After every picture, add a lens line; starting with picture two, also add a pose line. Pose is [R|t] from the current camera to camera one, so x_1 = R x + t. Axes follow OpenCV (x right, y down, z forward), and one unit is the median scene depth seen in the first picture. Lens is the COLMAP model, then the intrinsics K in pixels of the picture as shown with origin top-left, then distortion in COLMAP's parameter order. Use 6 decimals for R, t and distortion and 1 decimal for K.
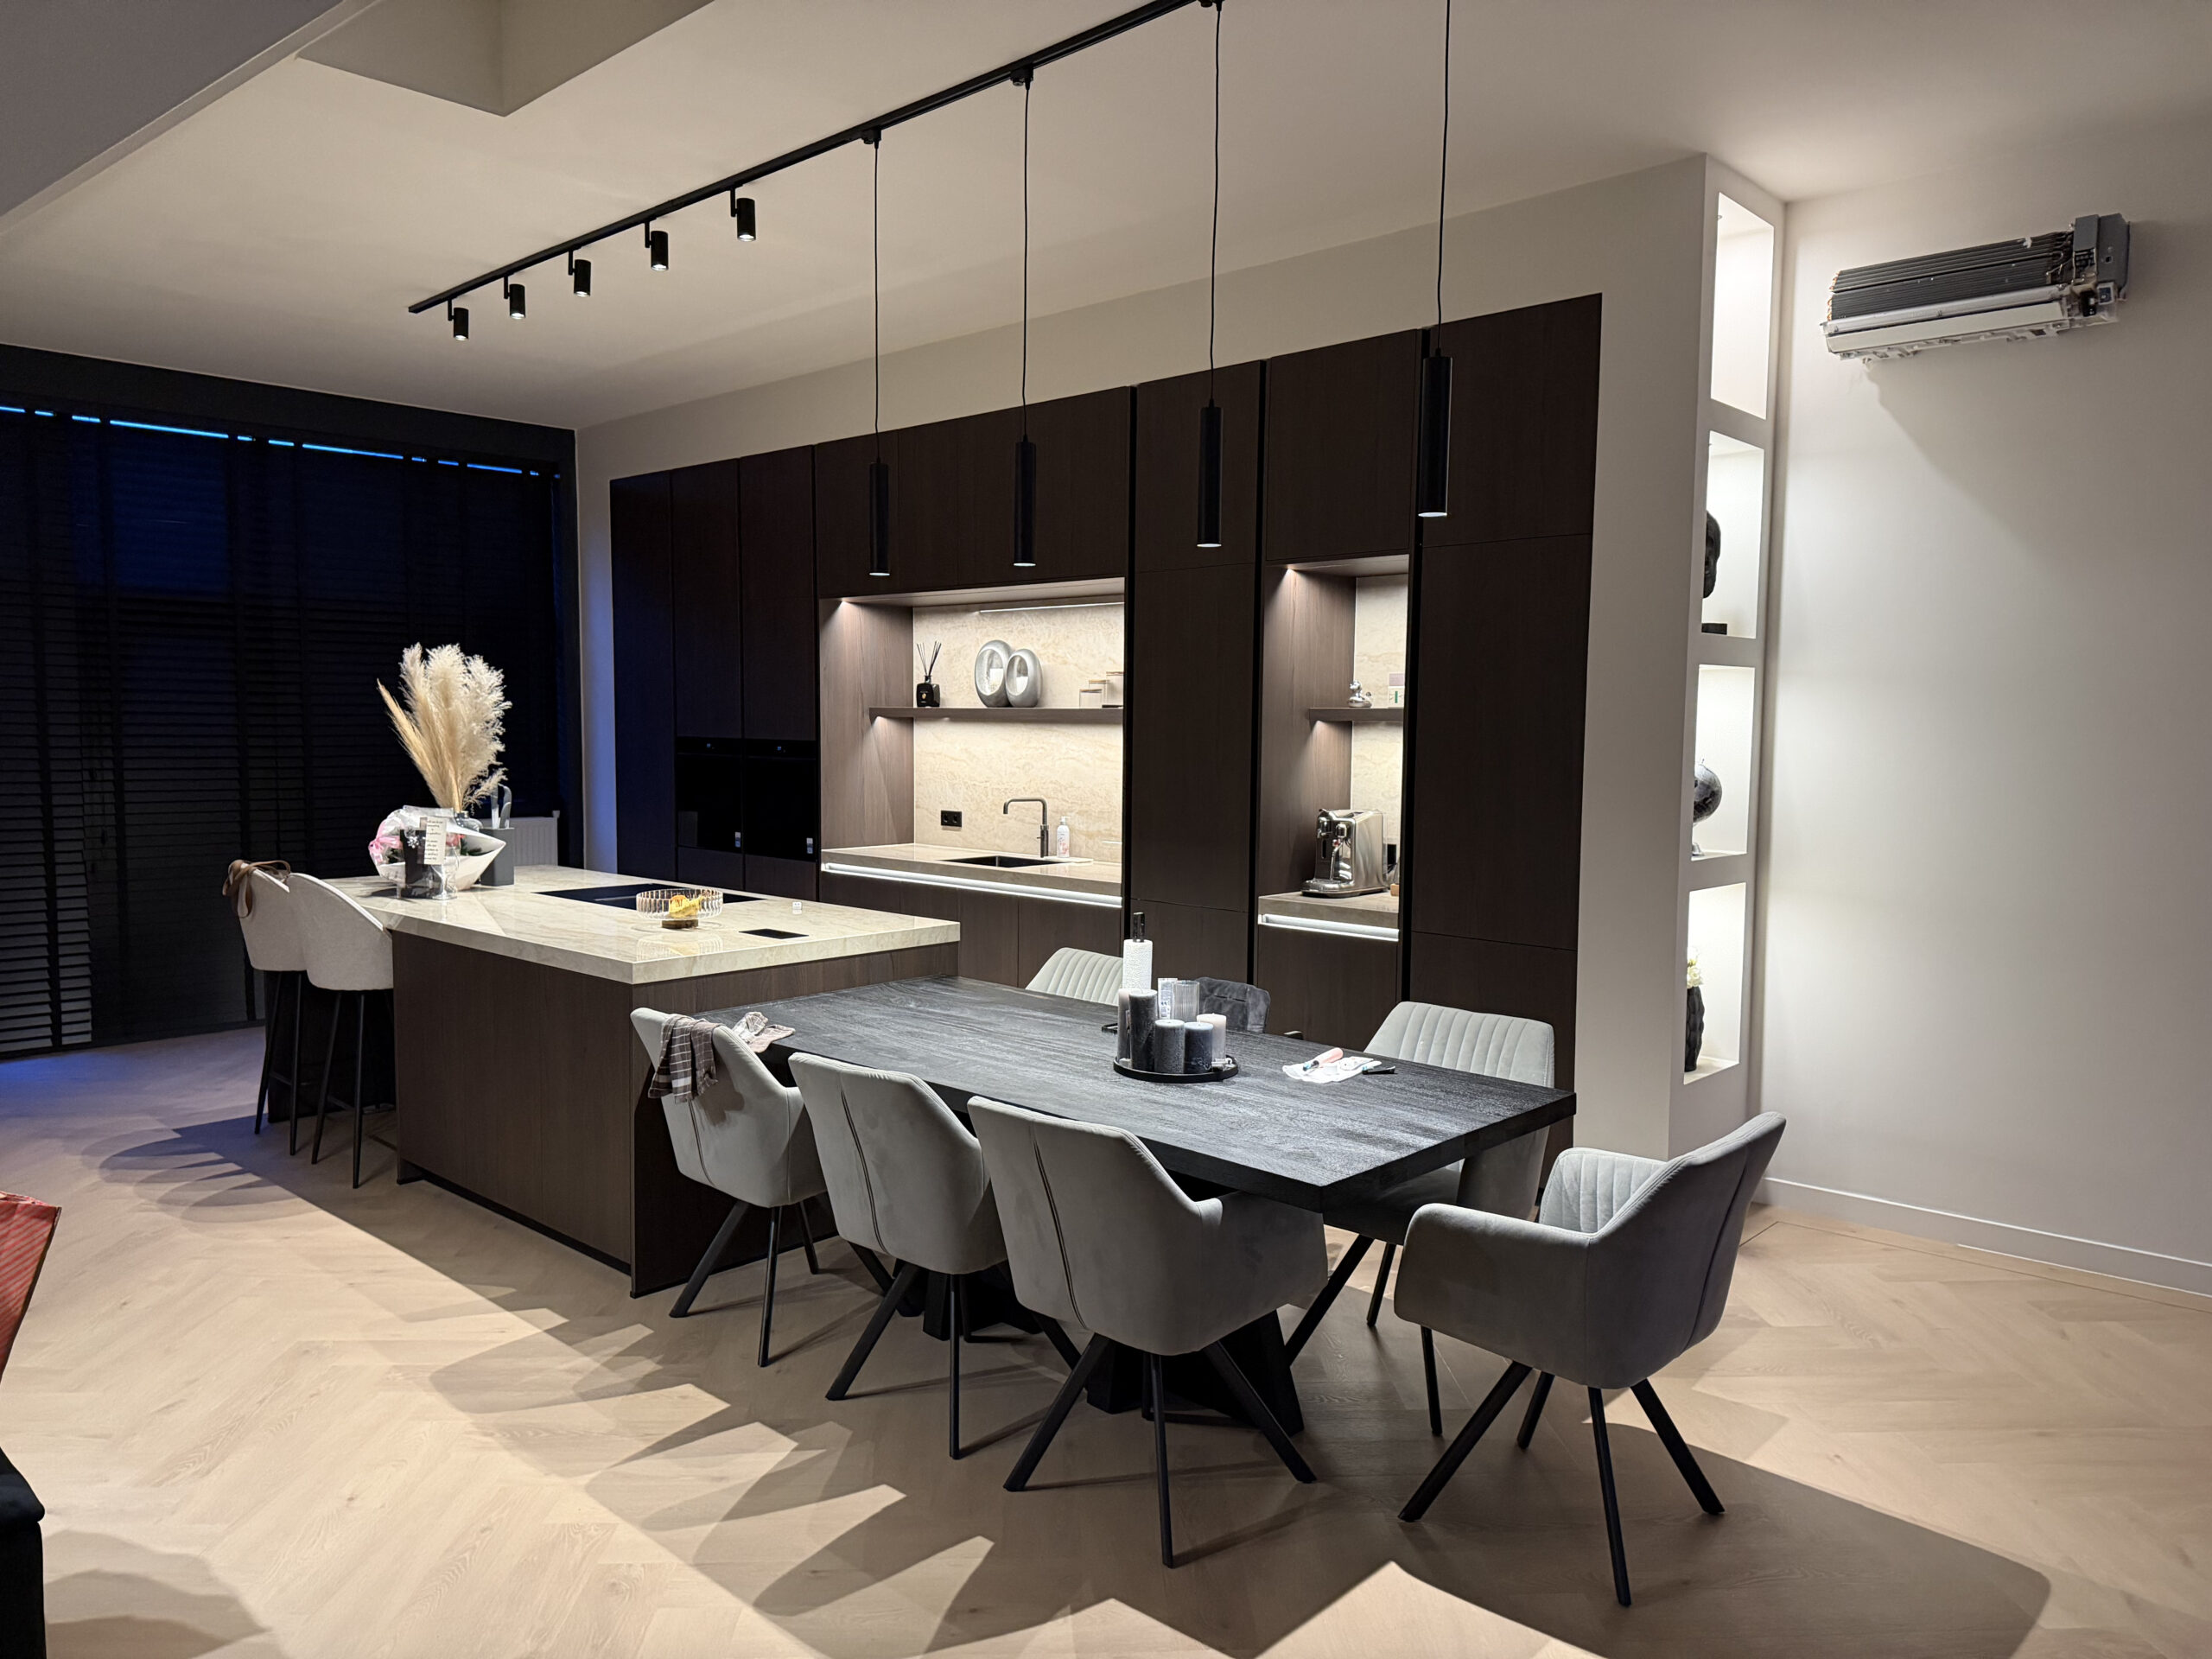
lens RADIAL K [[1560.9, 0, 1110.8], [0, 1560.9, 817.0], [0, 0, 1]] dist [0.041380, -0.020010]
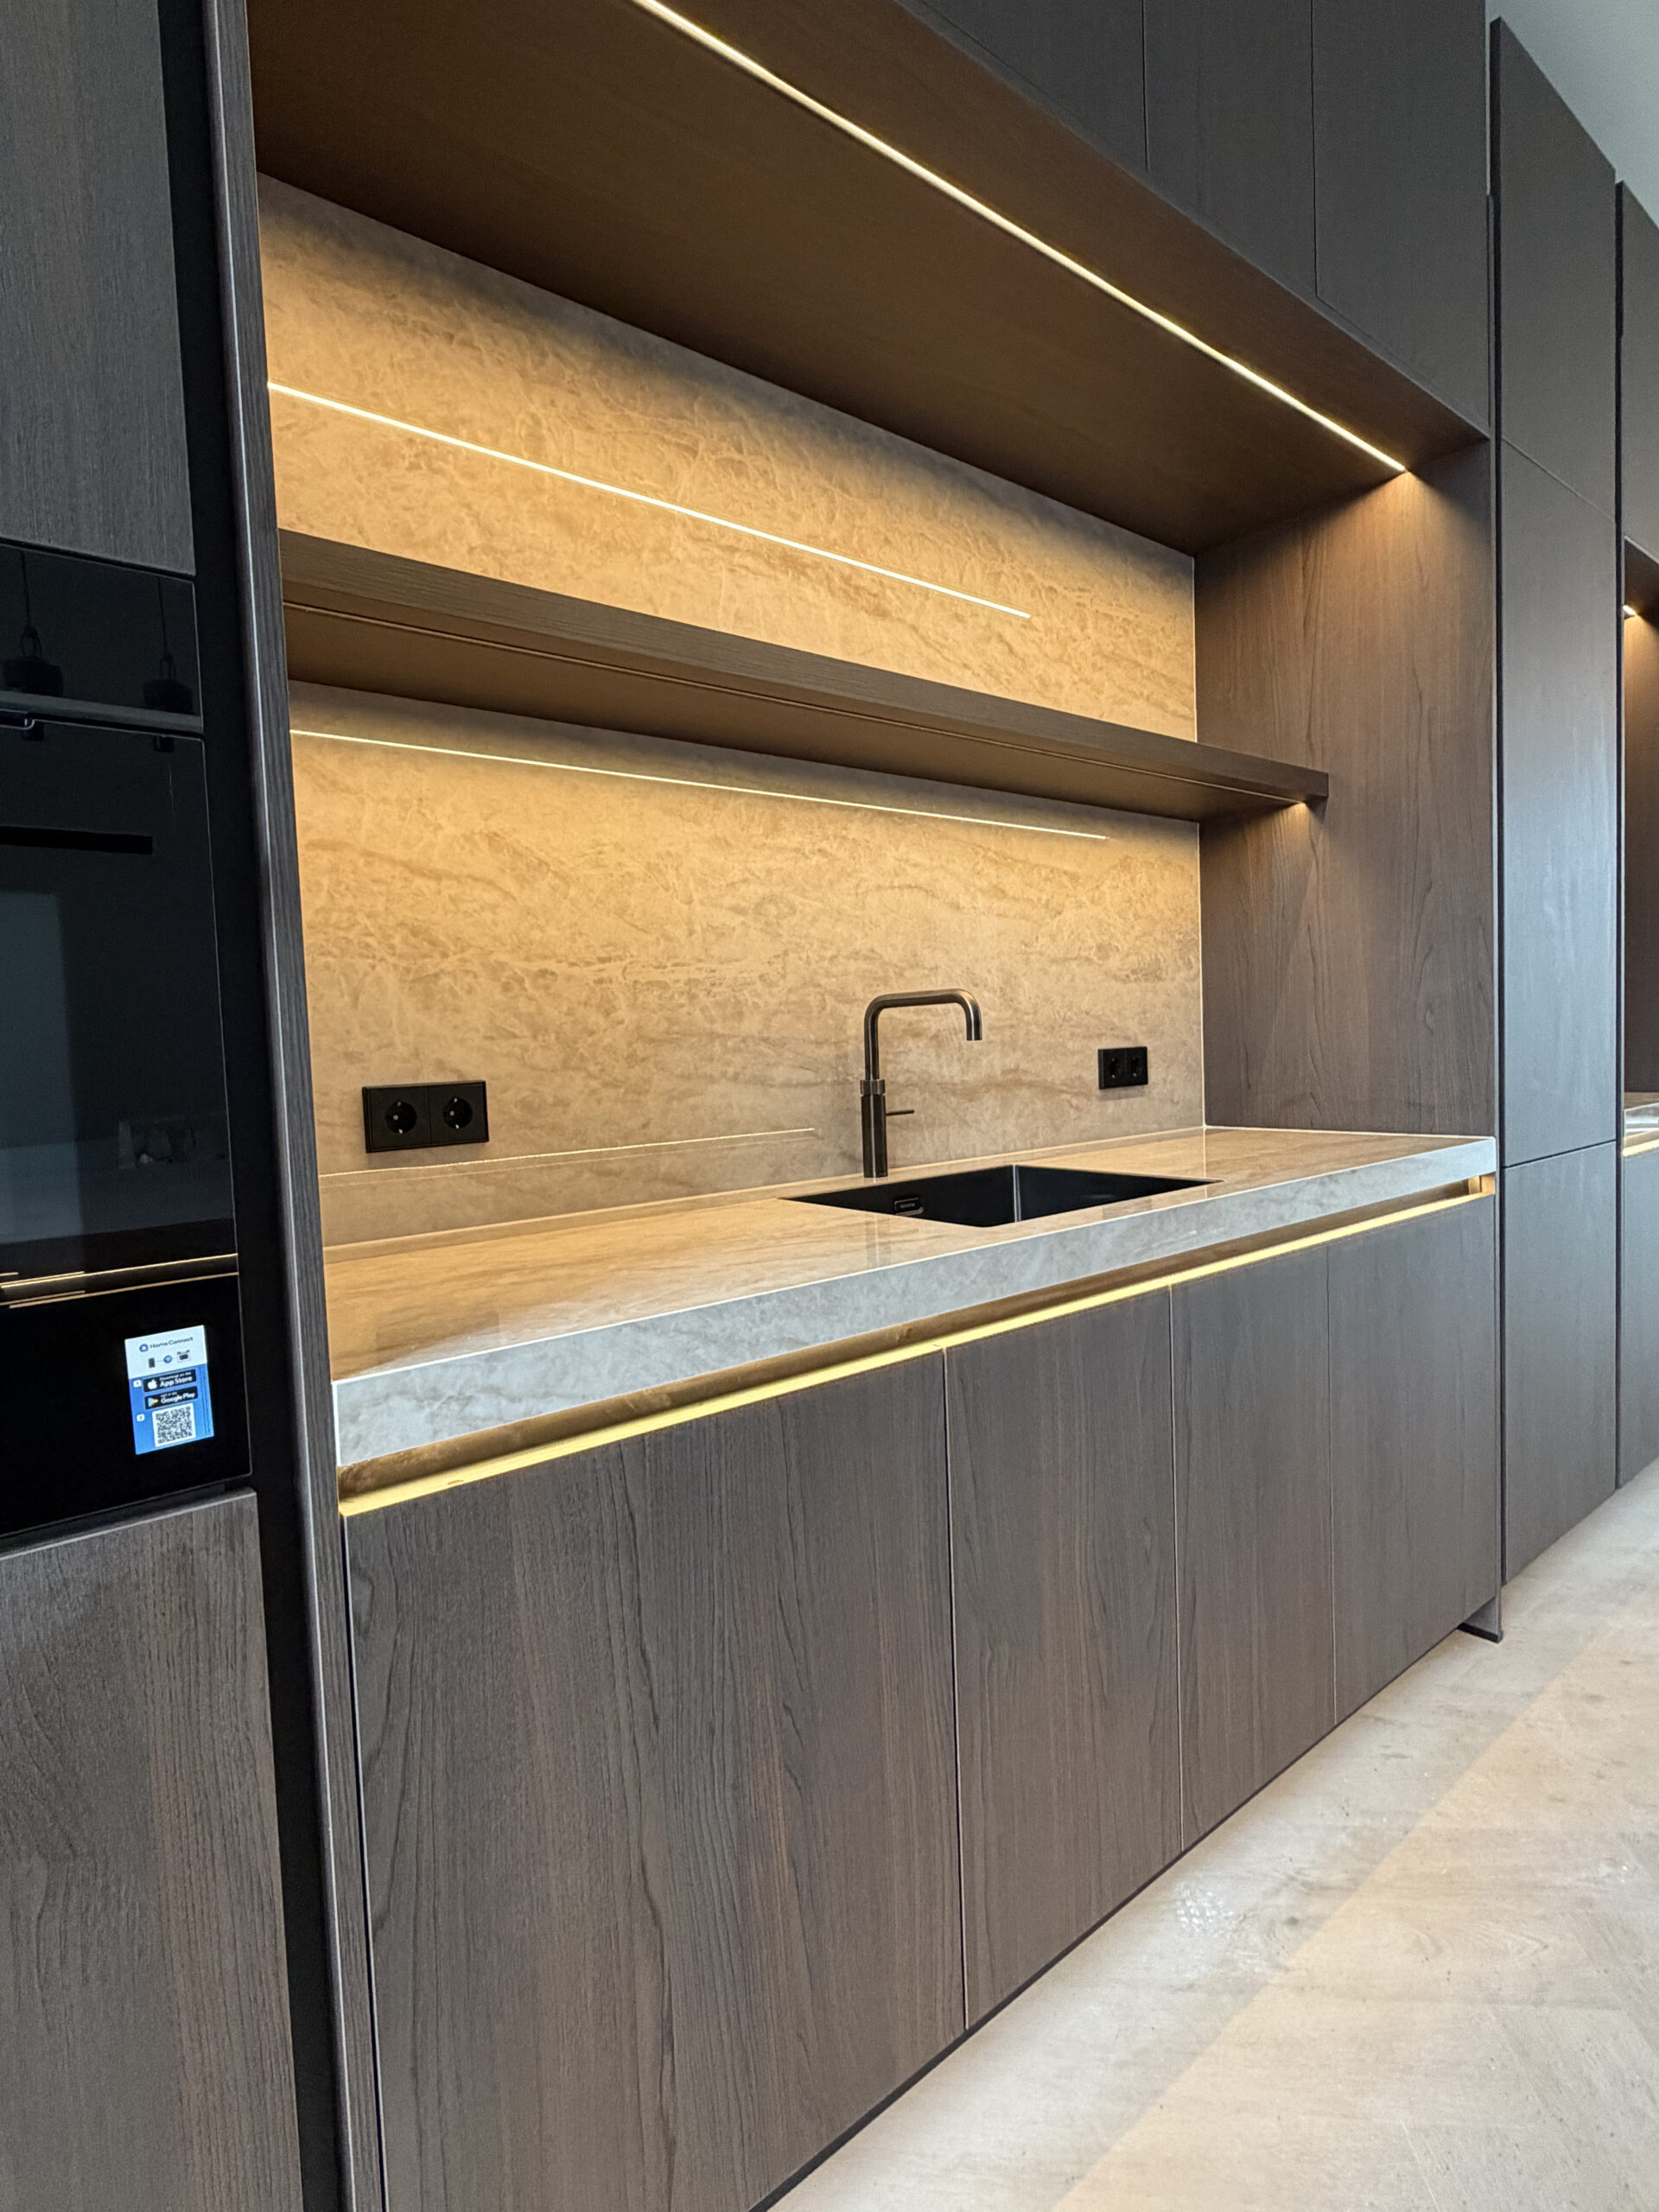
lens RADIAL K [[1152.6, 0, 833.6], [0, 1152.6, 1107.1], [0, 0, 1]] dist [-0.026712, -0.000364]
pose [[0.114604, -0.070718, 0.990891, -0.279058], [0.102530, 0.992978, 0.059008, -0.004412], [-0.988106, 0.094834, 0.121050, 0.939388]]
